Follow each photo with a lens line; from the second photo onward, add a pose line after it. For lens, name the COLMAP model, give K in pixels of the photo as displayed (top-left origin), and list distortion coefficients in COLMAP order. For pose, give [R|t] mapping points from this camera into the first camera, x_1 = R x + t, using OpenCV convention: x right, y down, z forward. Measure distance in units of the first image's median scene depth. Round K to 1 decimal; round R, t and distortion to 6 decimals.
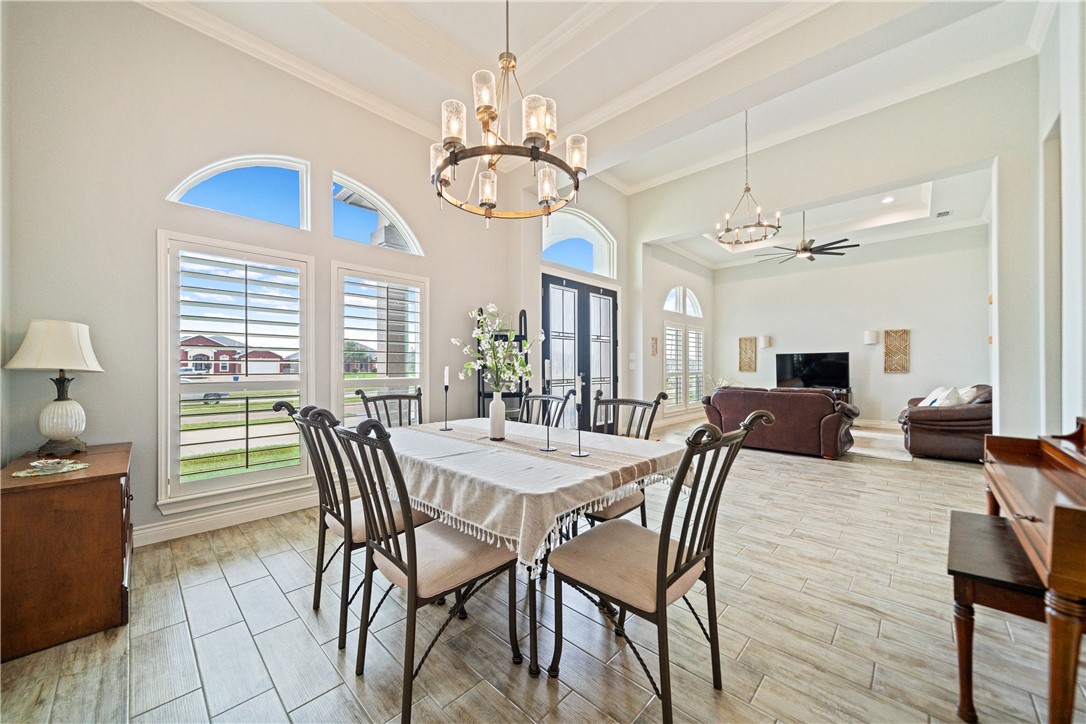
lens RADIAL K [[399.5, 0, 548.2], [0, 399.5, 366.7], [0, 0, 1]] dist [-0.010938, 0.000059]
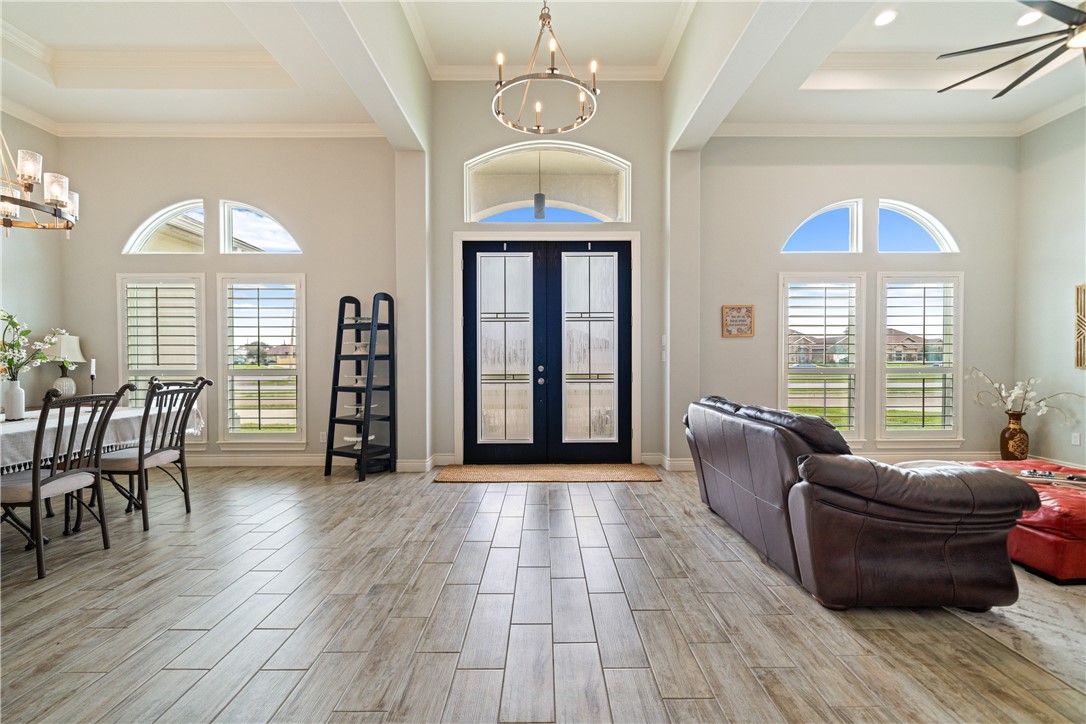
lens RADIAL K [[439.1, 0, 540.3], [0, 439.1, 367.3], [0, 0, 1]] dist [-0.003993, -0.000269]
pose [[0.689433, 0.014353, -0.724207, 0.656527], [0.002318, 0.999755, 0.022020, -0.000017], [0.724345, -0.016860, 0.689231, 0.444423]]
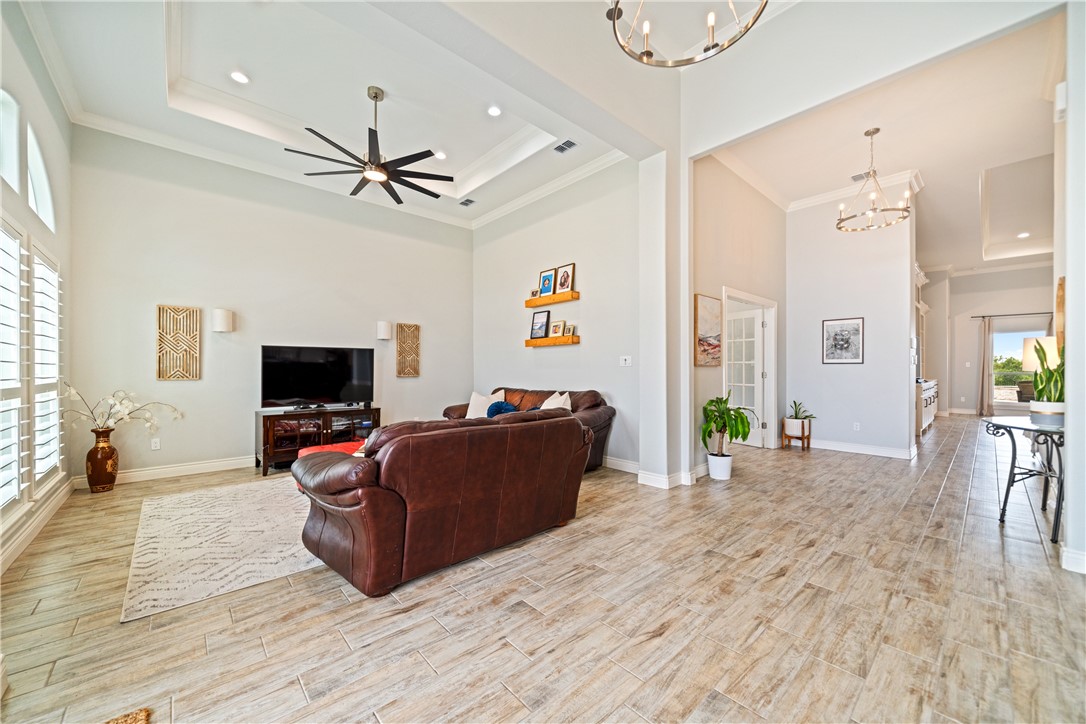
lens RADIAL K [[399.5, 0, 551.1], [0, 399.5, 367.9], [0, 0, 1]] dist [-0.010938, 0.000059]
pose [[0.073133, 0.005101, 0.997309, 0.098920], [0.001674, 0.999985, -0.005238, 0.002589], [-0.997321, 0.002053, 0.073124, 0.799639]]
